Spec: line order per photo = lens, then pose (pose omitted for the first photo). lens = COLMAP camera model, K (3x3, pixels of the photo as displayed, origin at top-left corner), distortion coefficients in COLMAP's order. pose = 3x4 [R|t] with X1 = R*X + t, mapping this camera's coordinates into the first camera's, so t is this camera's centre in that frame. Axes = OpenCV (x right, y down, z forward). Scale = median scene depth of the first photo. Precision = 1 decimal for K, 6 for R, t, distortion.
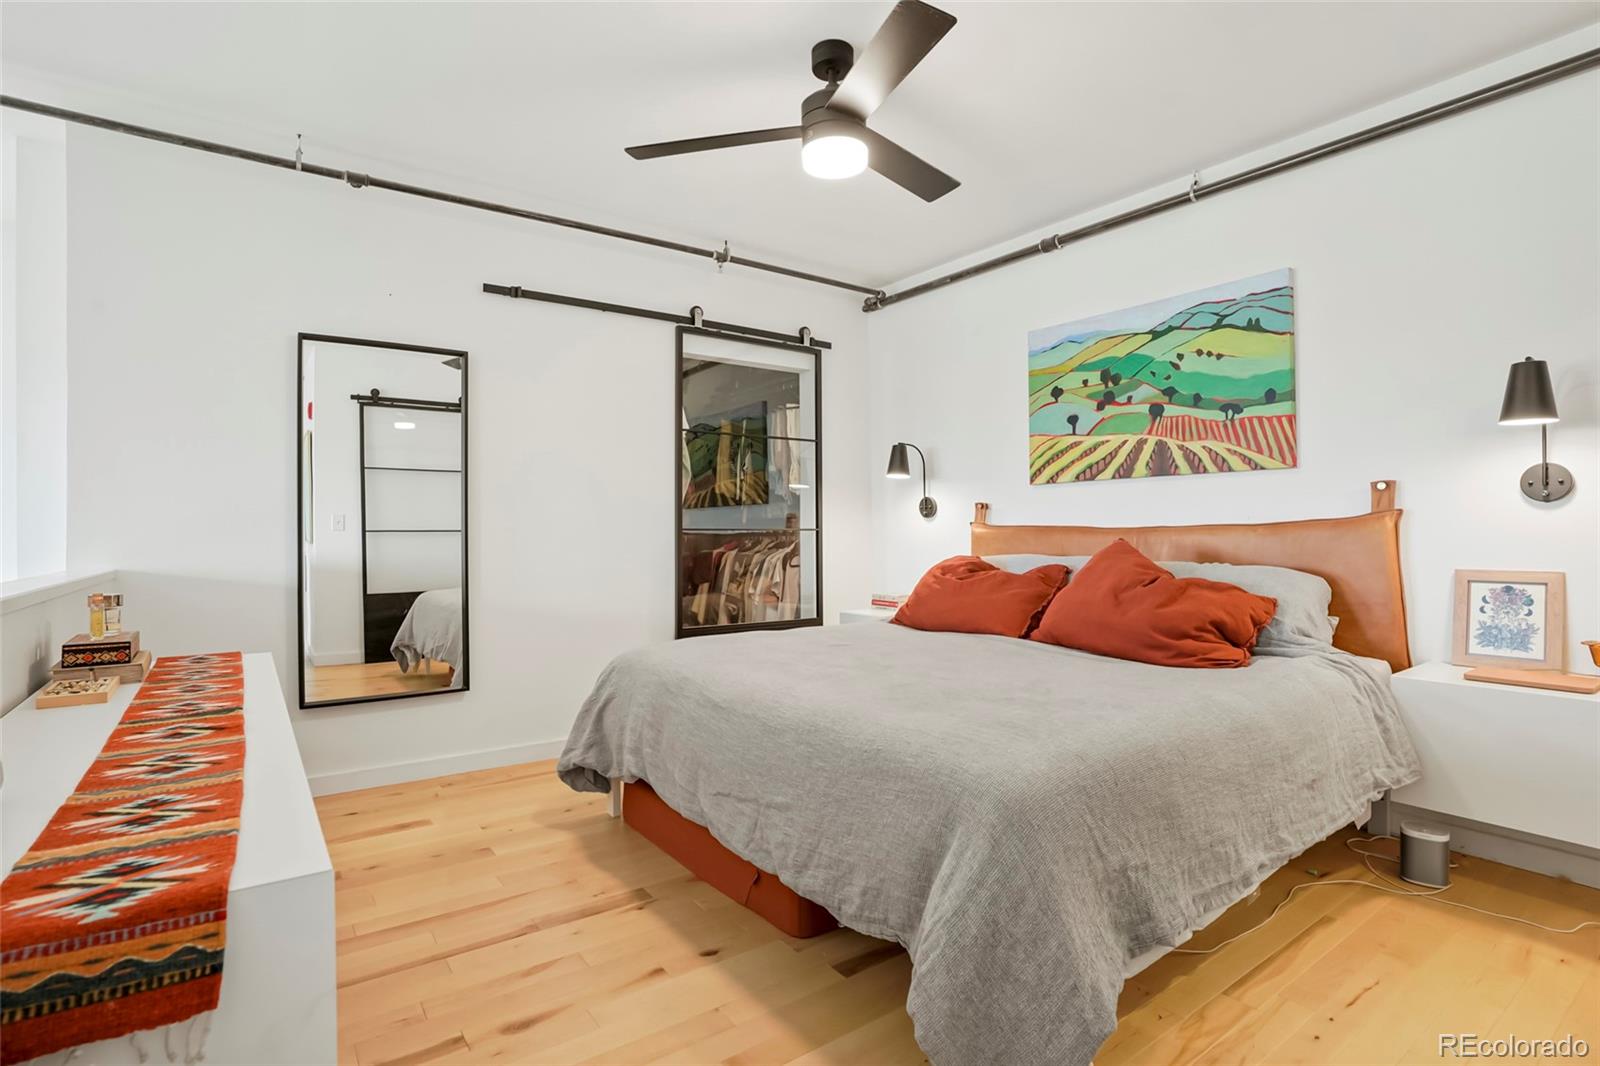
lens RADIAL K [[809.2, 0, 800.0], [0, 809.2, 533.0], [0, 0, 1]] dist [-0.038862, 0.000216]
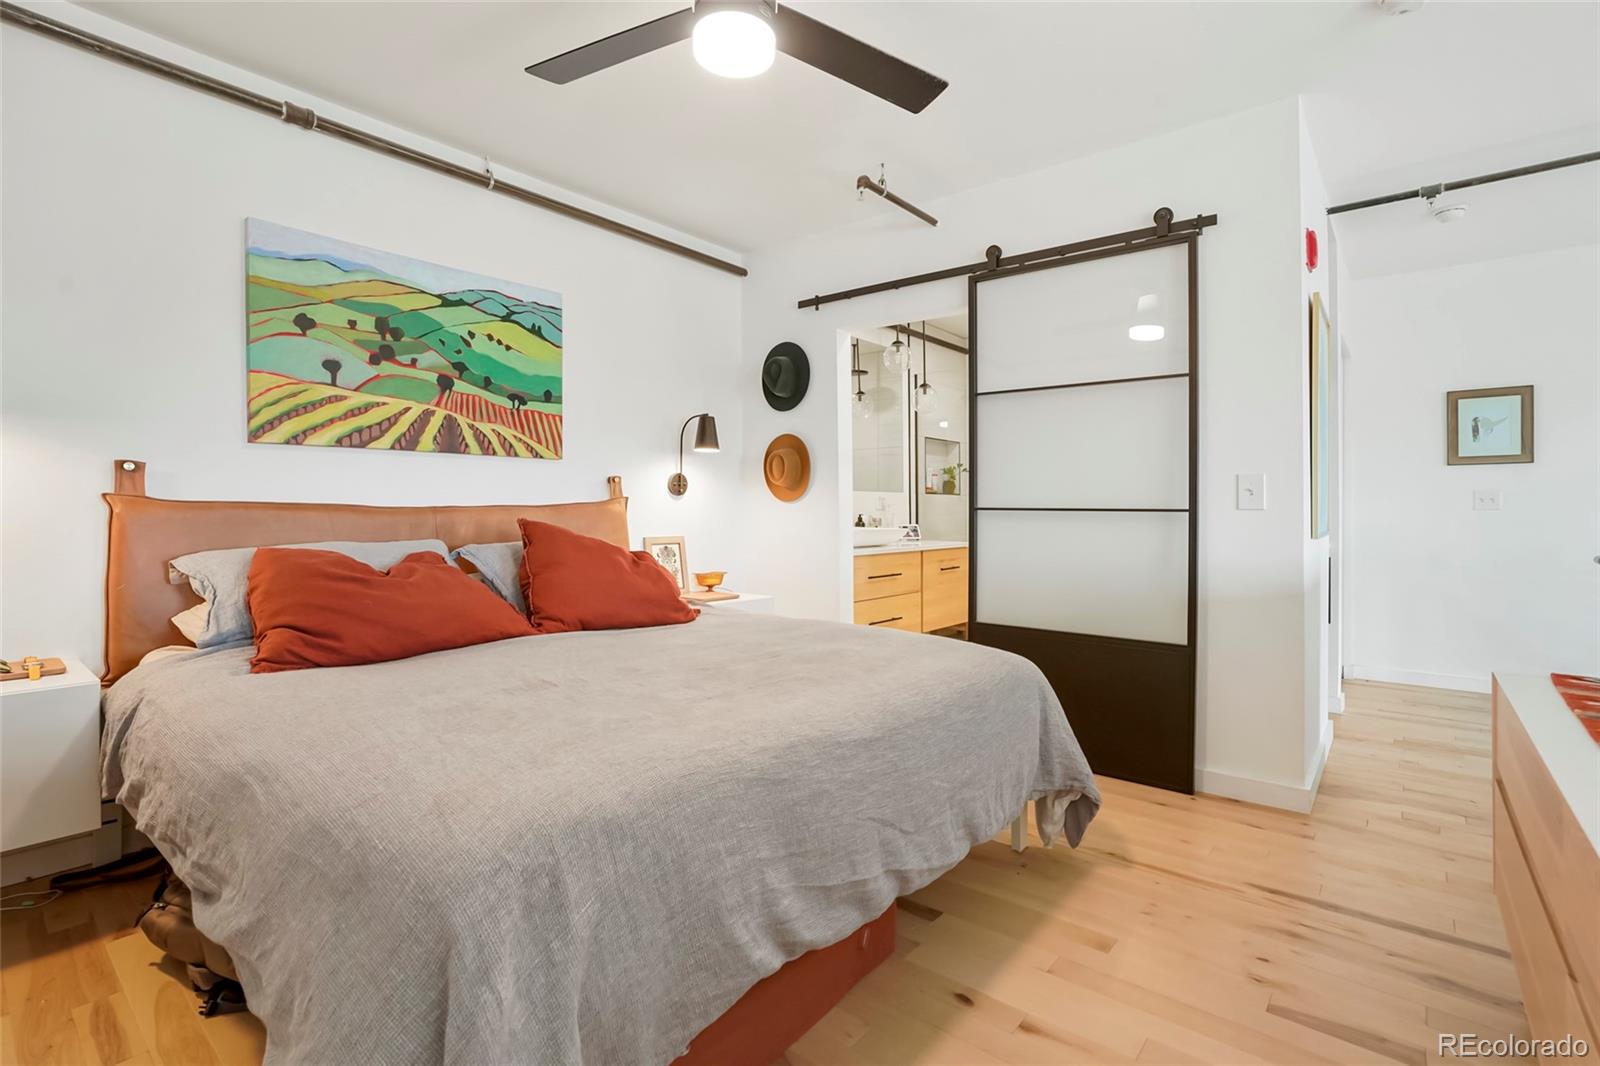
lens RADIAL K [[751.8, 0, 802.3], [0, 751.8, 512.3], [0, 0, 1]] dist [-0.058460, 0.029693]
pose [[-0.251535, 0.003888, 0.967840, -0.499769], [0.000497, 0.999992, -0.003888, 0.002611], [-0.967848, -0.000497, -0.251535, 0.814040]]
